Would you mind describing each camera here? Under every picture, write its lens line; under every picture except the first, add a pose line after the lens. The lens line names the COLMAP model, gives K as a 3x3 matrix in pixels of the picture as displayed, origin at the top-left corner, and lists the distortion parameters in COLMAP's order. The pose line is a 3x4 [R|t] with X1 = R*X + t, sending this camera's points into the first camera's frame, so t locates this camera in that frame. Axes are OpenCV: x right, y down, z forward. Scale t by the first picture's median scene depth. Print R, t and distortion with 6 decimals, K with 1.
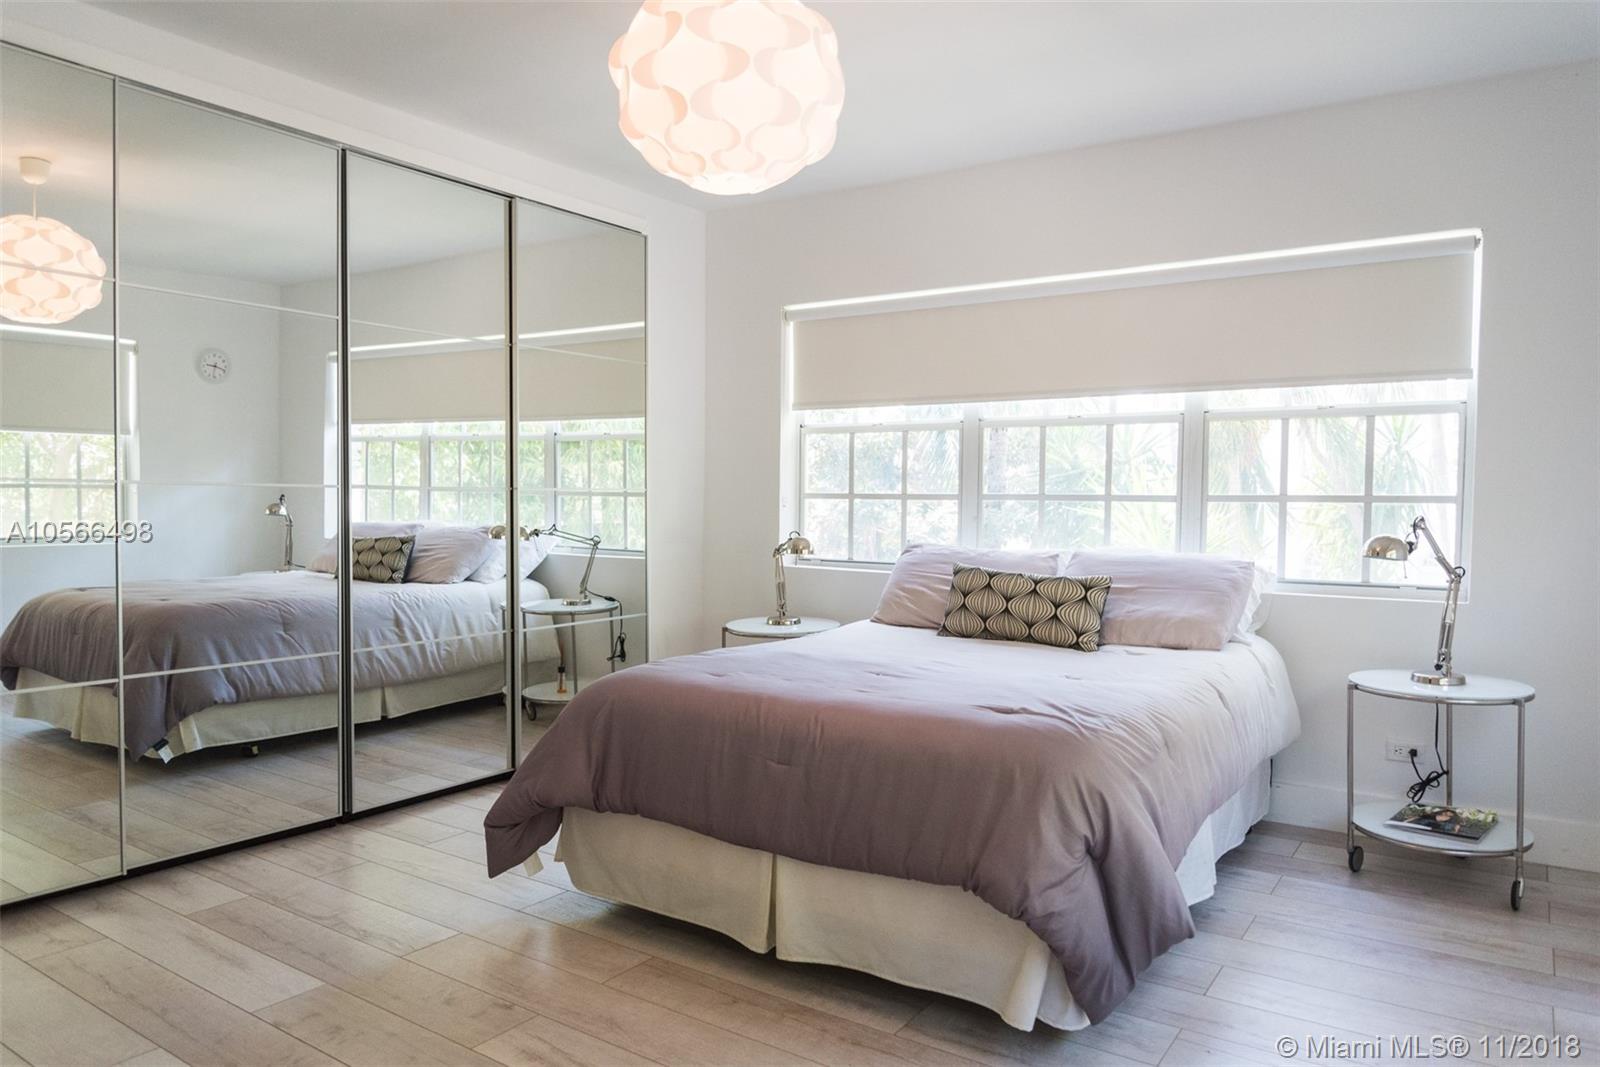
lens RADIAL K [[1105.6, 0, 800.0], [0, 1105.6, 533.5], [0, 0, 1]] dist [-0.000936, -0.000609]
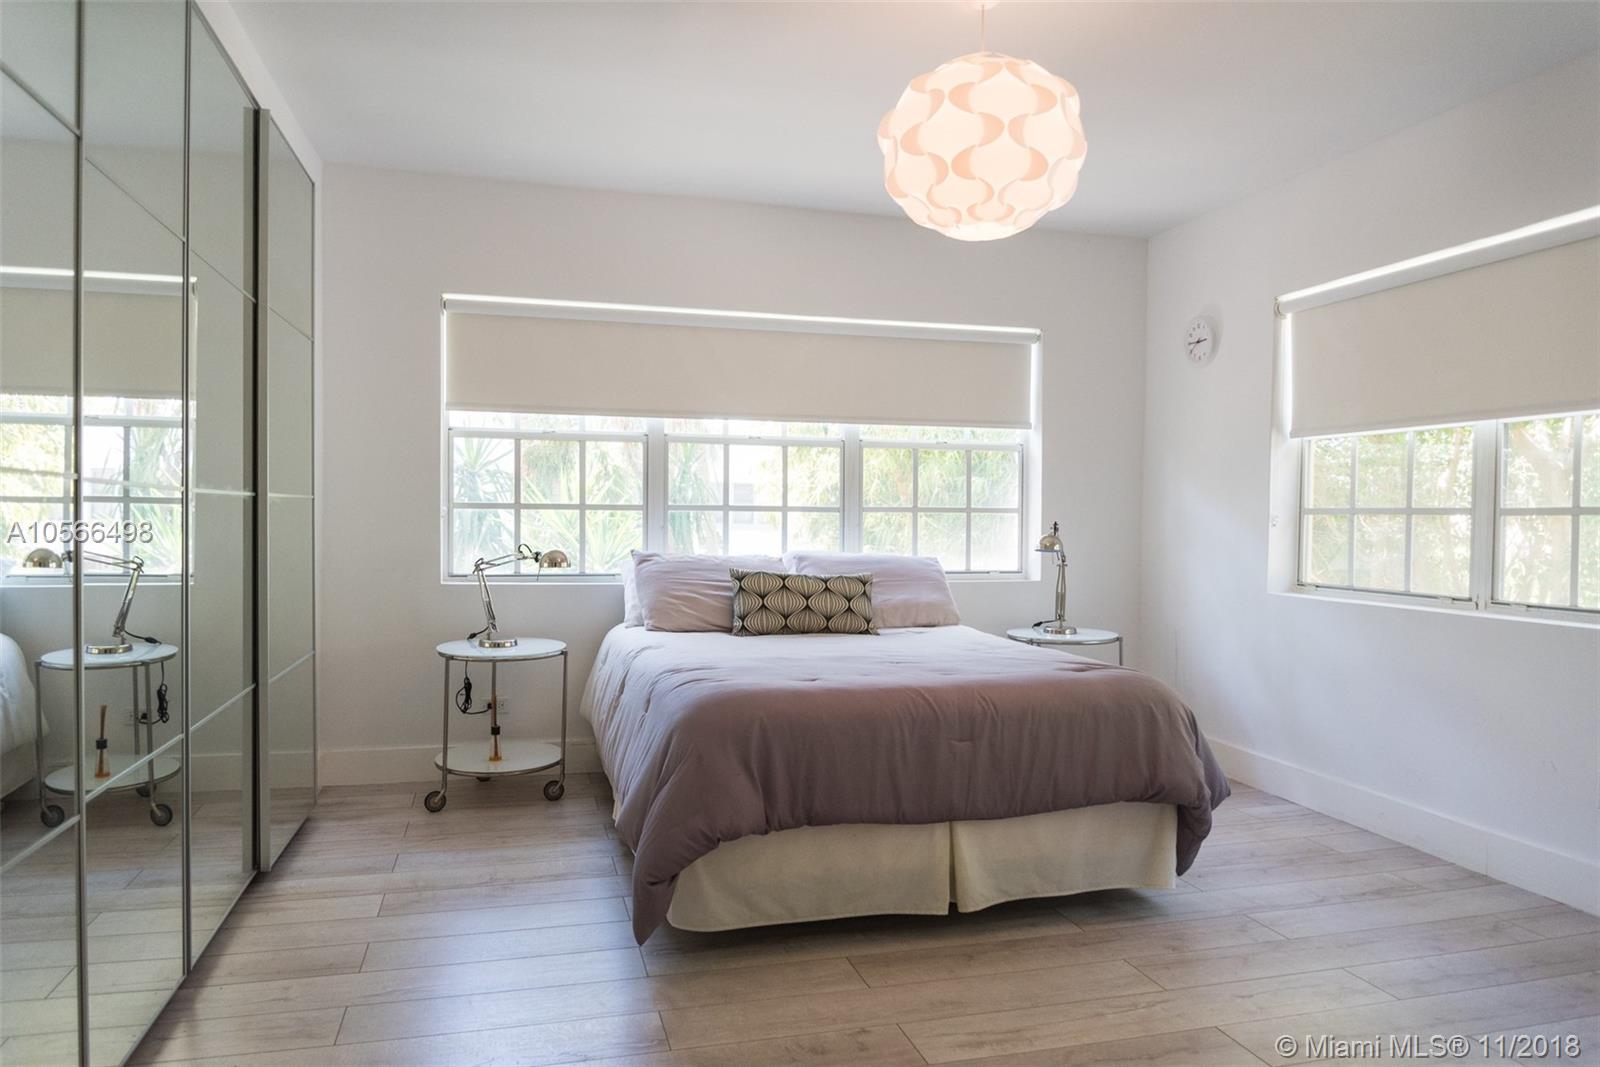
lens RADIAL K [[1105.6, 0, 800.0], [0, 1105.6, 533.5], [0, 0, 1]] dist [-0.000936, -0.000609]
pose [[0.635695, -0.013994, 0.771814, -0.705653], [0.019979, 0.999799, 0.001672, -0.008765], [-0.771682, 0.014358, 0.635847, 0.280626]]
